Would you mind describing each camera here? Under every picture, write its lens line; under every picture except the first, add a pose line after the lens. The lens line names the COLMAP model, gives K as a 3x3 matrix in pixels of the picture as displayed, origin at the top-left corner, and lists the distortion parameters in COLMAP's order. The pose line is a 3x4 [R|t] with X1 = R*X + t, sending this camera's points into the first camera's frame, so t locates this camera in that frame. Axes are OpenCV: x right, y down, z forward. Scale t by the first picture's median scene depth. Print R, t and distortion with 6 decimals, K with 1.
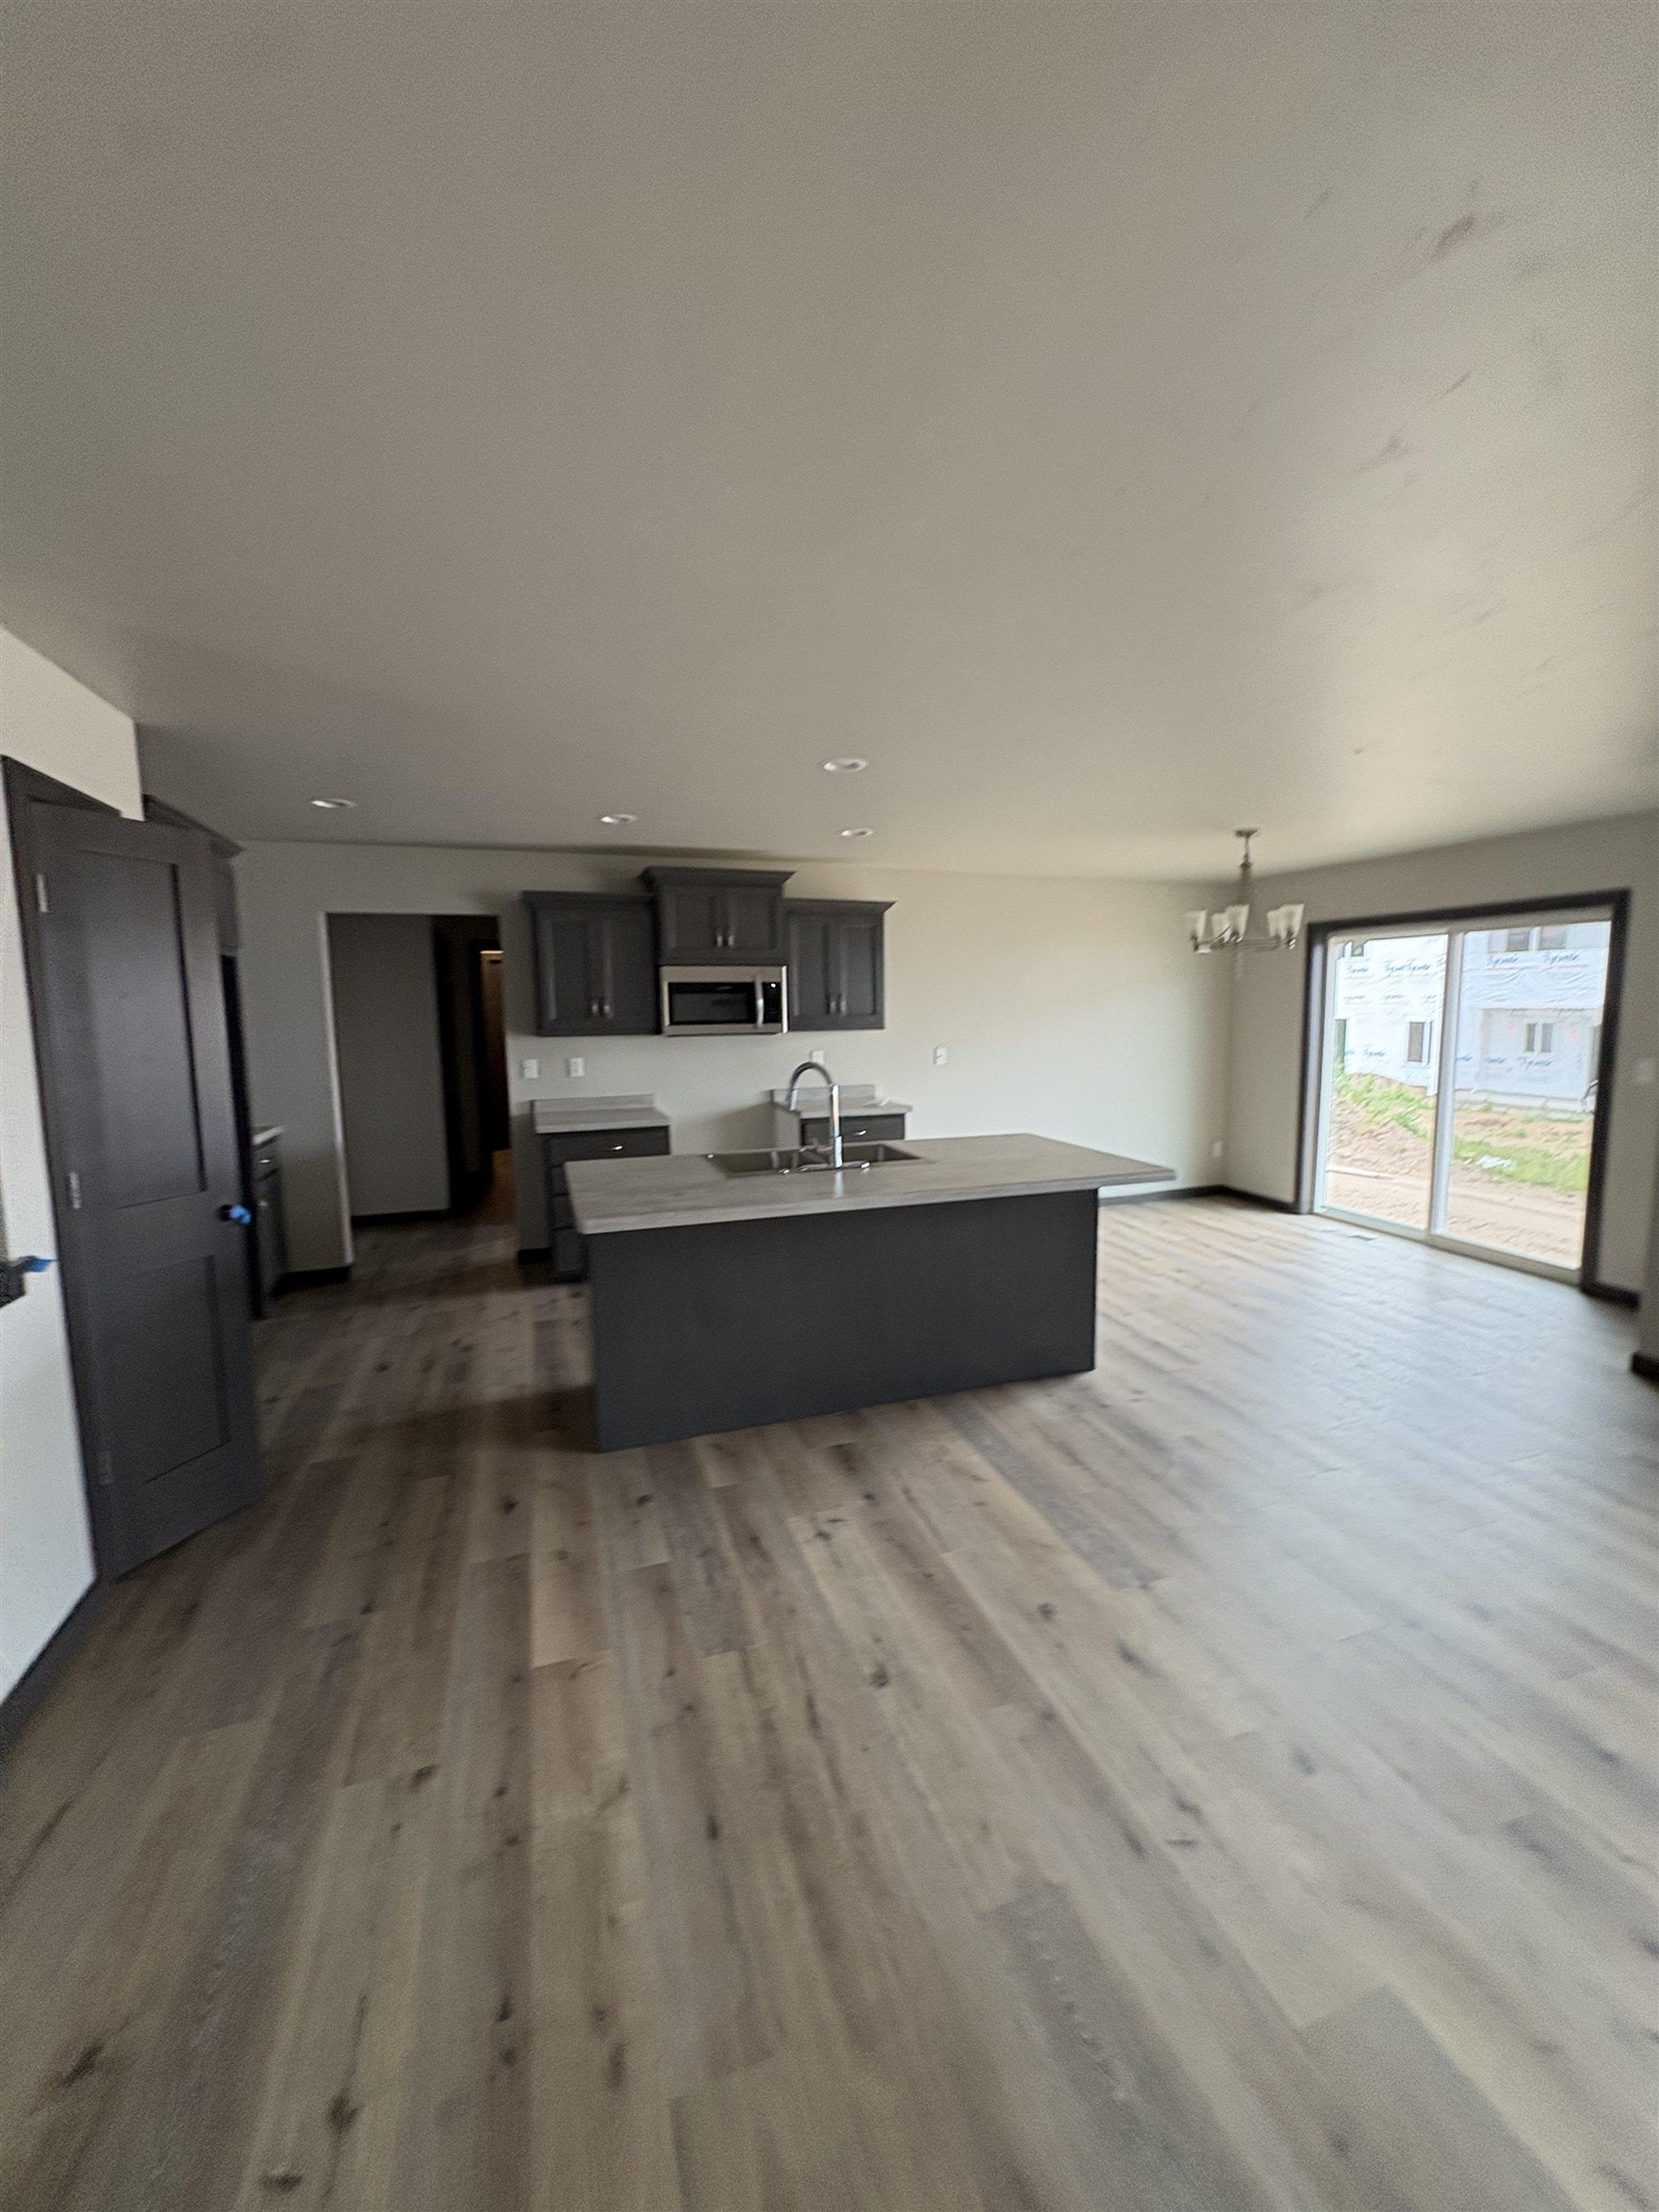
lens RADIAL K [[879.0, 0, 834.1], [0, 879.0, 1108.7], [0, 0, 1]] dist [0.001545, -0.000729]
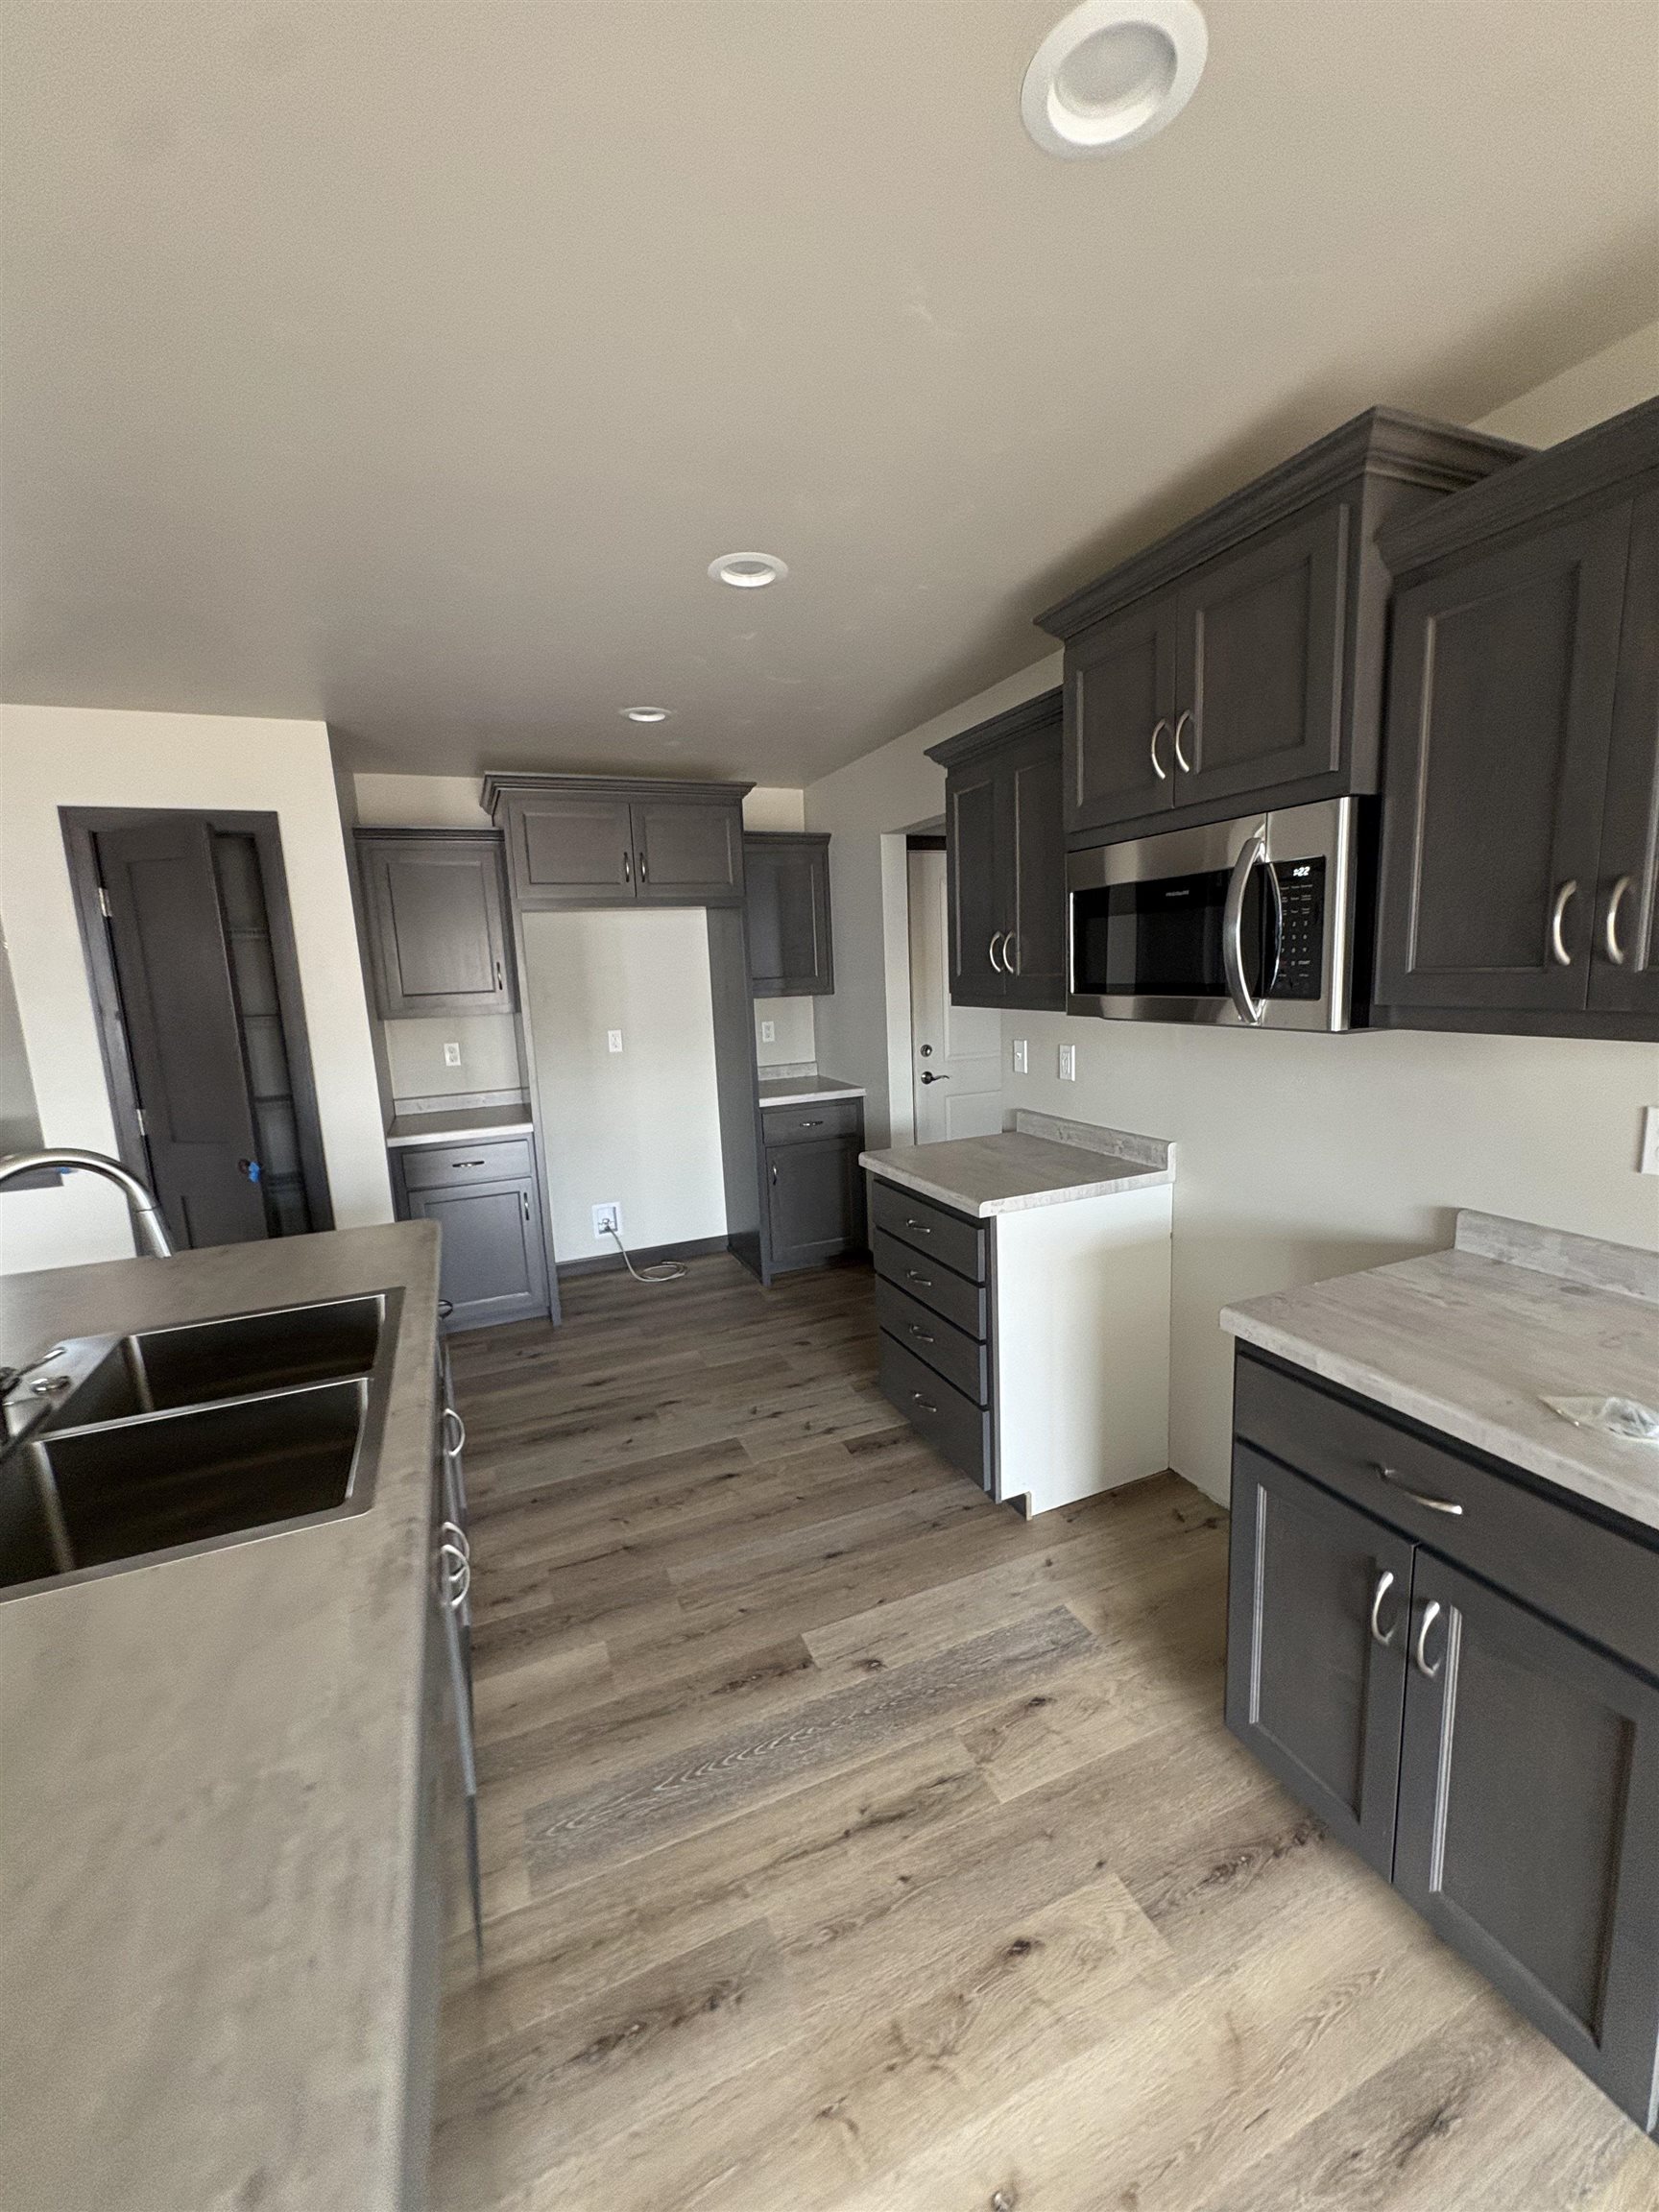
lens RADIAL K [[879.0, 0, 824.5], [0, 879.0, 1100.0], [0, 0, 1]] dist [0.001545, -0.000729]
pose [[0.065094, 0.164654, -0.984201, 0.230751], [-0.074352, 0.984352, 0.159762, -0.101061], [0.995105, 0.062778, 0.076318, 0.834526]]
